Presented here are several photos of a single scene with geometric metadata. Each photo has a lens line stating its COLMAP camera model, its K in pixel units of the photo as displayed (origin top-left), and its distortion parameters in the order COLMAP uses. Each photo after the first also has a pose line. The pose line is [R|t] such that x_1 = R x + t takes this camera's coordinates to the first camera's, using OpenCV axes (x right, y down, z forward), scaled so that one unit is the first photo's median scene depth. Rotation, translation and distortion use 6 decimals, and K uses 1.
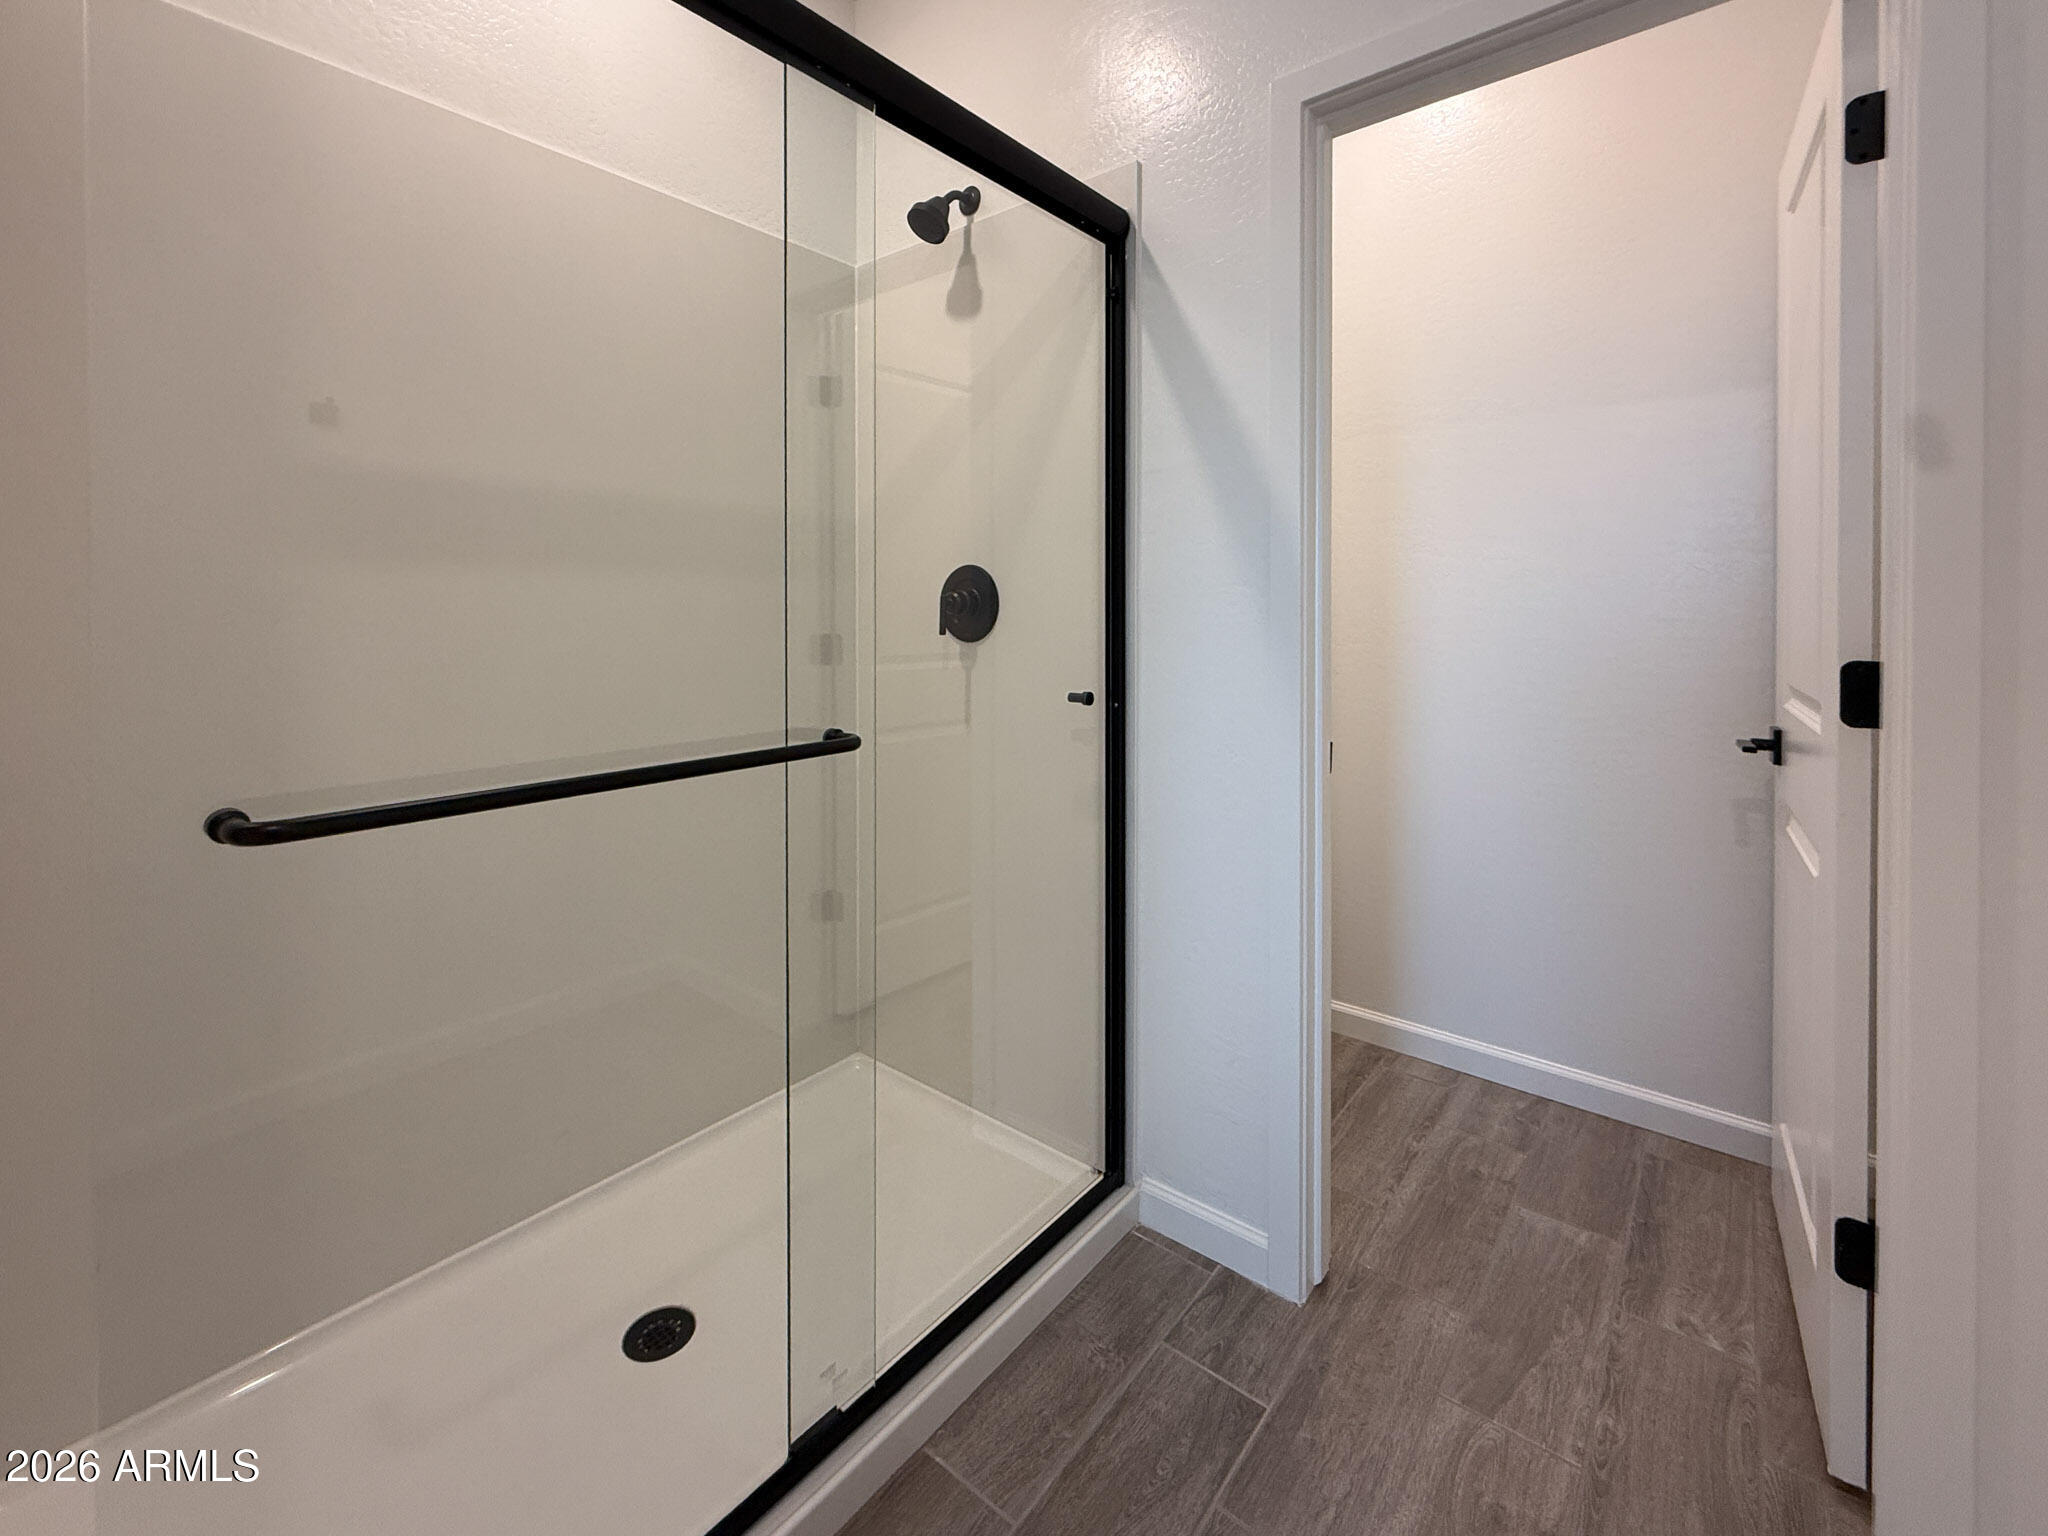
lens RADIAL K [[819.4, 0, 1016.9], [0, 819.4, 671.9], [0, 0, 1]] dist [-0.015264, 0.000584]
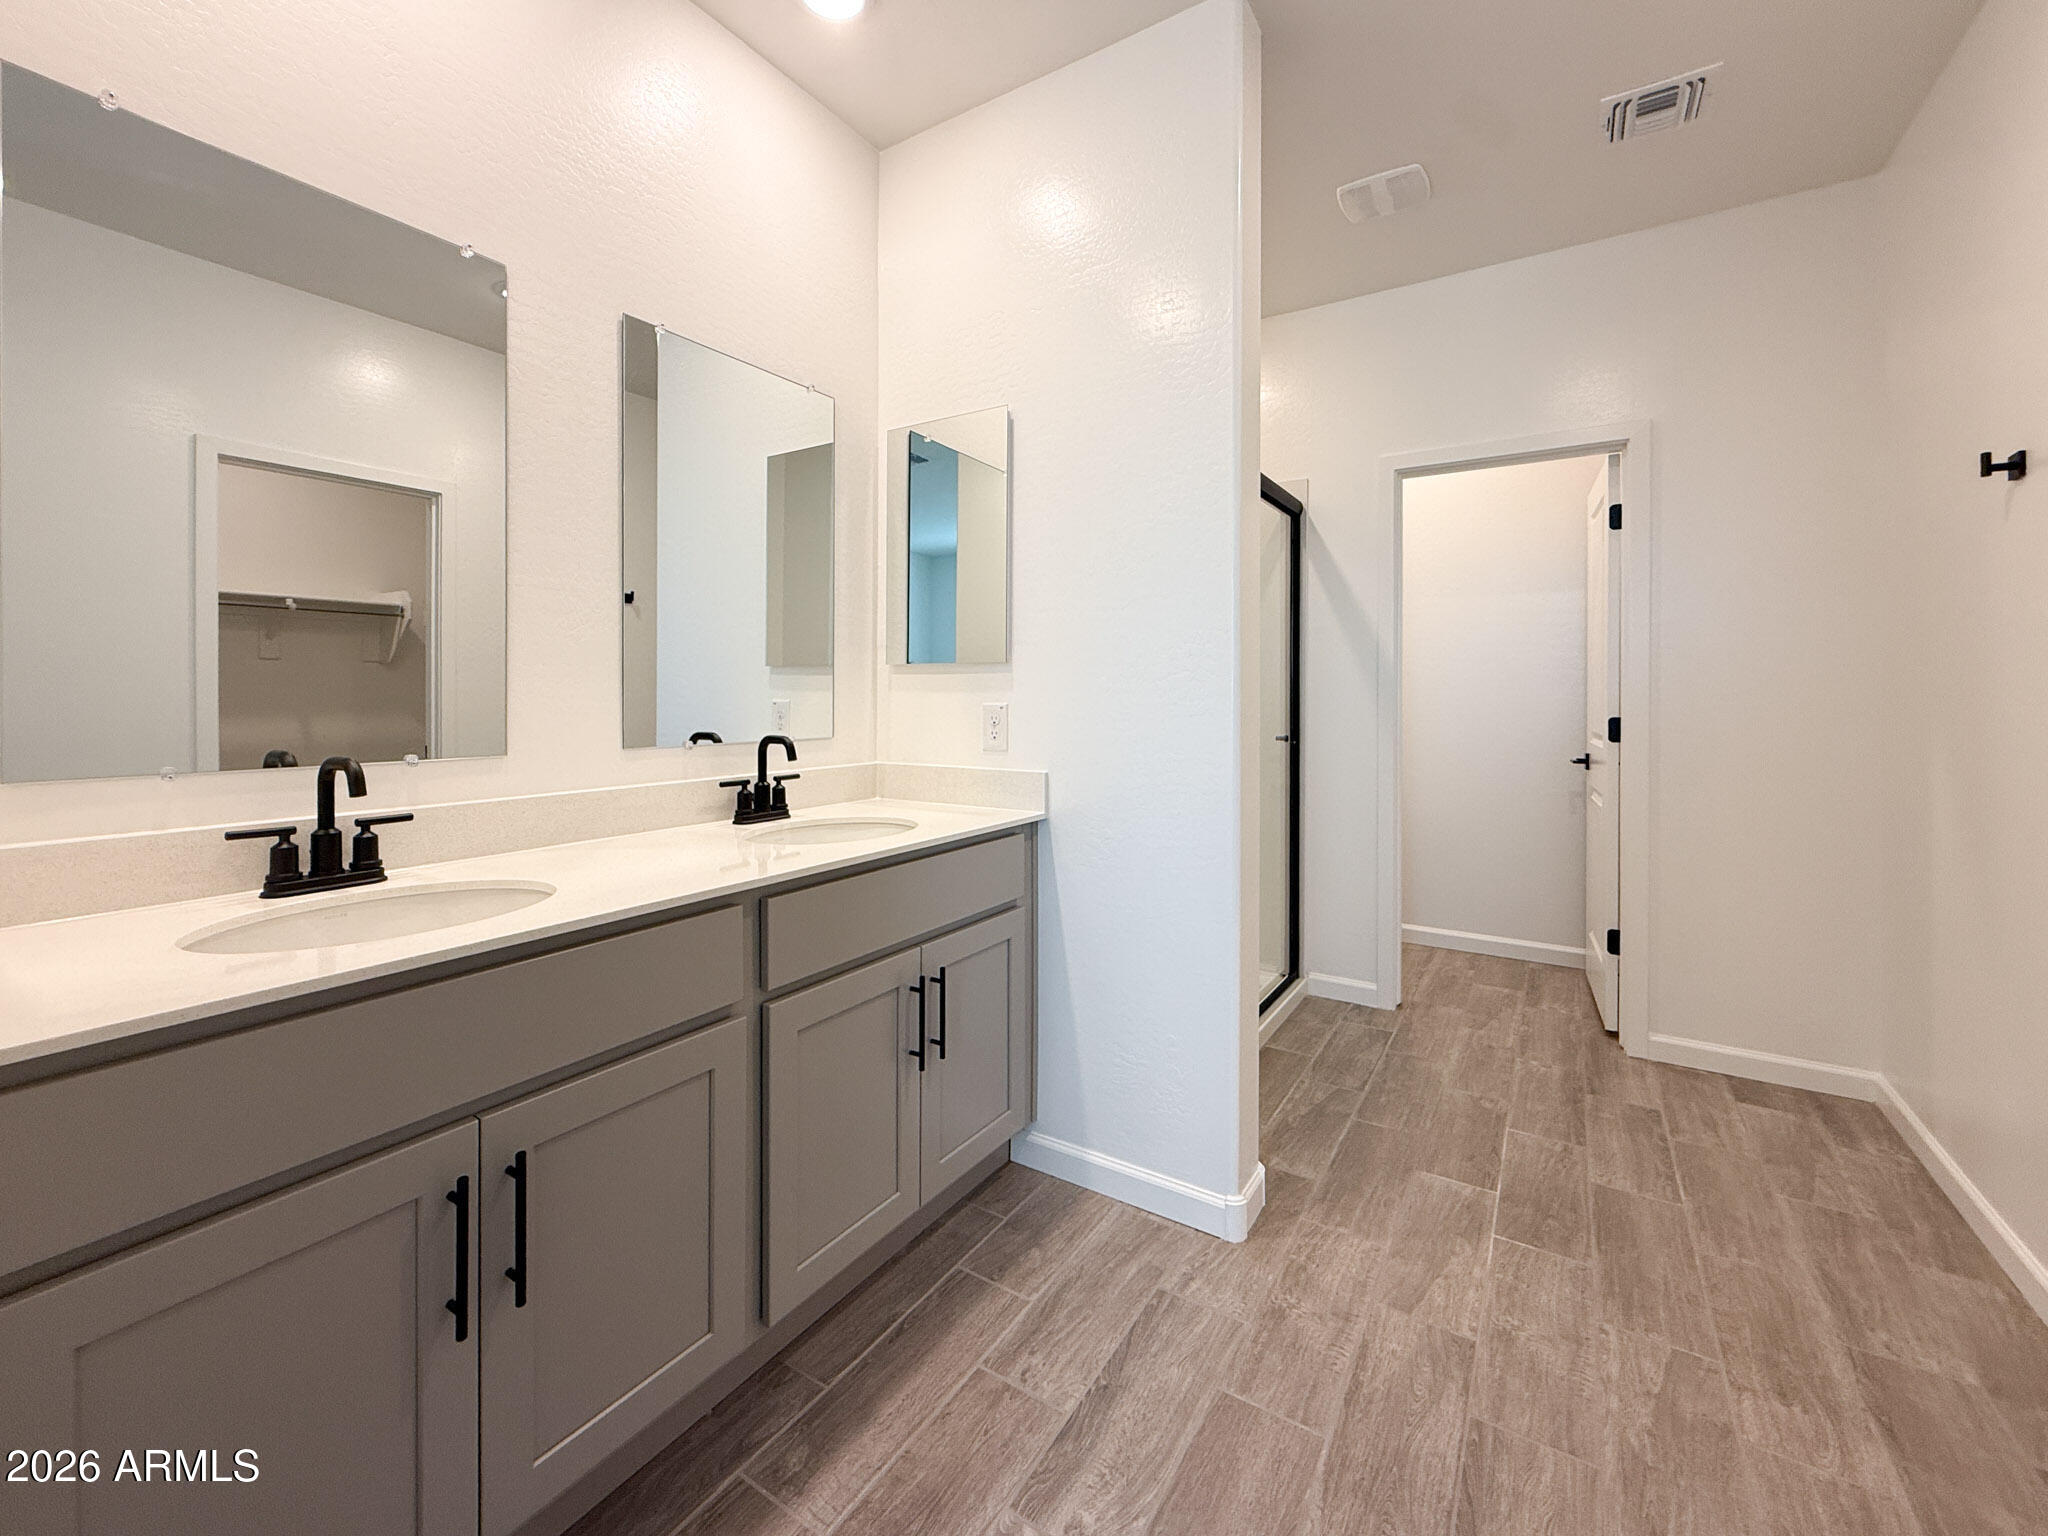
lens RADIAL K [[831.8, 0, 1031.2], [0, 831.8, 747.2], [0, 0, 1]] dist [0.001768, 0.000180]
pose [[0.989332, -0.001872, 0.145666, -0.859476], [0.002023, 0.999998, -0.000888, 0.056000], [-0.145664, 0.001173, 0.989333, -0.991604]]
